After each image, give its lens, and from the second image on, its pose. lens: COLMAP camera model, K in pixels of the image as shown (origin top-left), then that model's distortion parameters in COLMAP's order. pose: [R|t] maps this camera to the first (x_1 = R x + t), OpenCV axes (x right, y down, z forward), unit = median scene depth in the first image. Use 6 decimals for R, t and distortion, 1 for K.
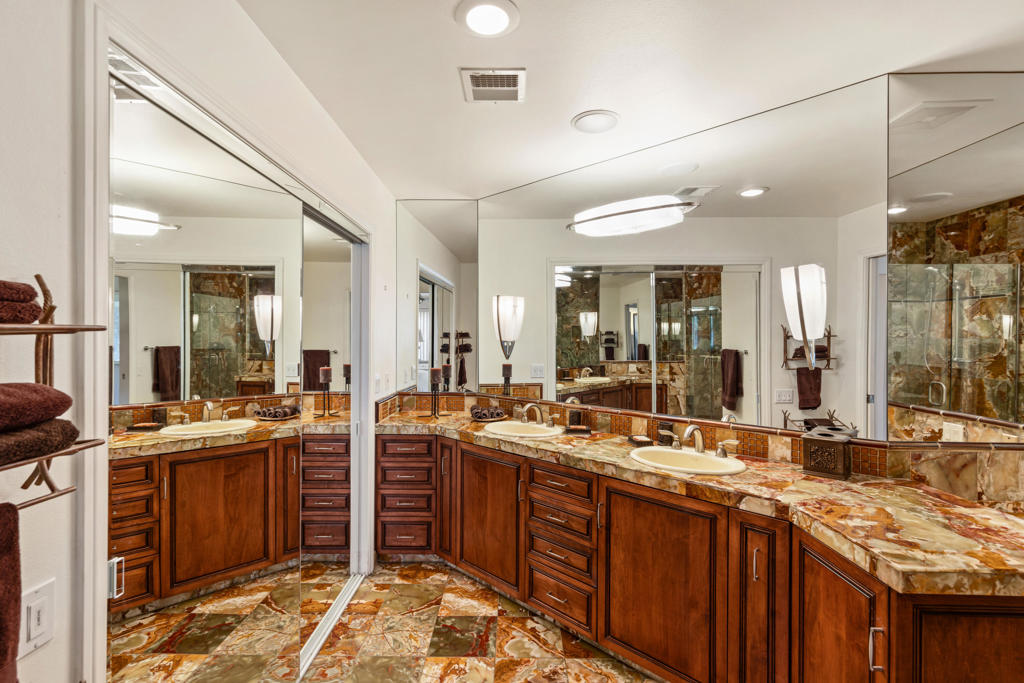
lens RADIAL K [[448.2, 0, 510.3], [0, 448.2, 341.4], [0, 0, 1]] dist [0.020379, 0.000143]
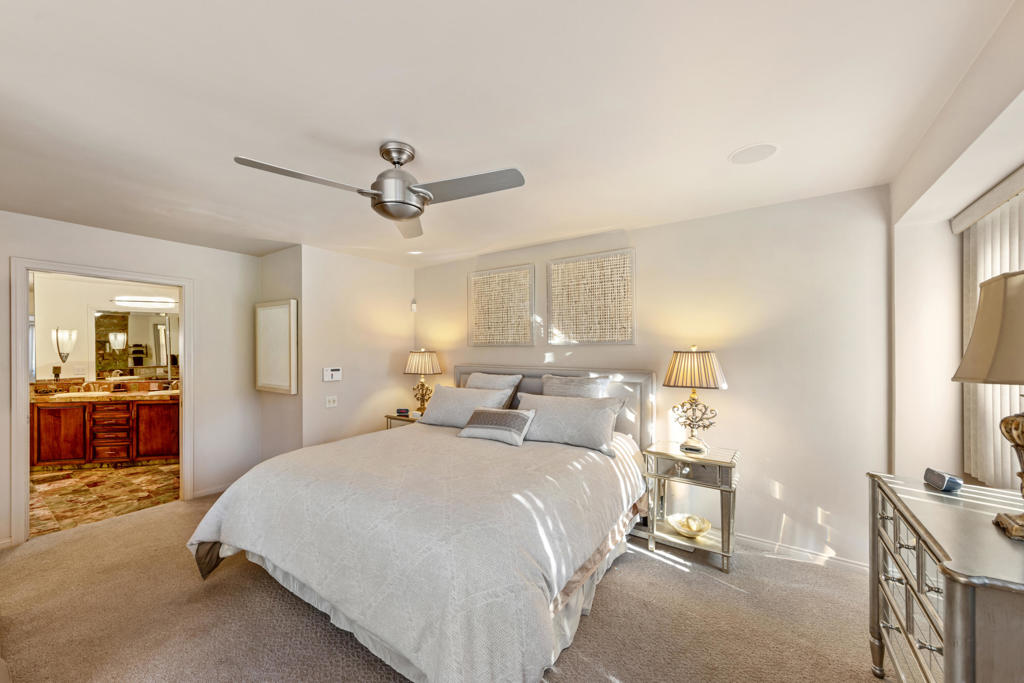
lens RADIAL K [[384.5, 0, 509.8], [0, 384.5, 348.8], [0, 0, 1]] dist [0.002015, 0.000271]
pose [[0.552812, -0.010524, 0.833240, -0.366234], [0.013599, 0.999901, 0.003606, 0.001087], [-0.833195, 0.009338, 0.552900, -1.671073]]
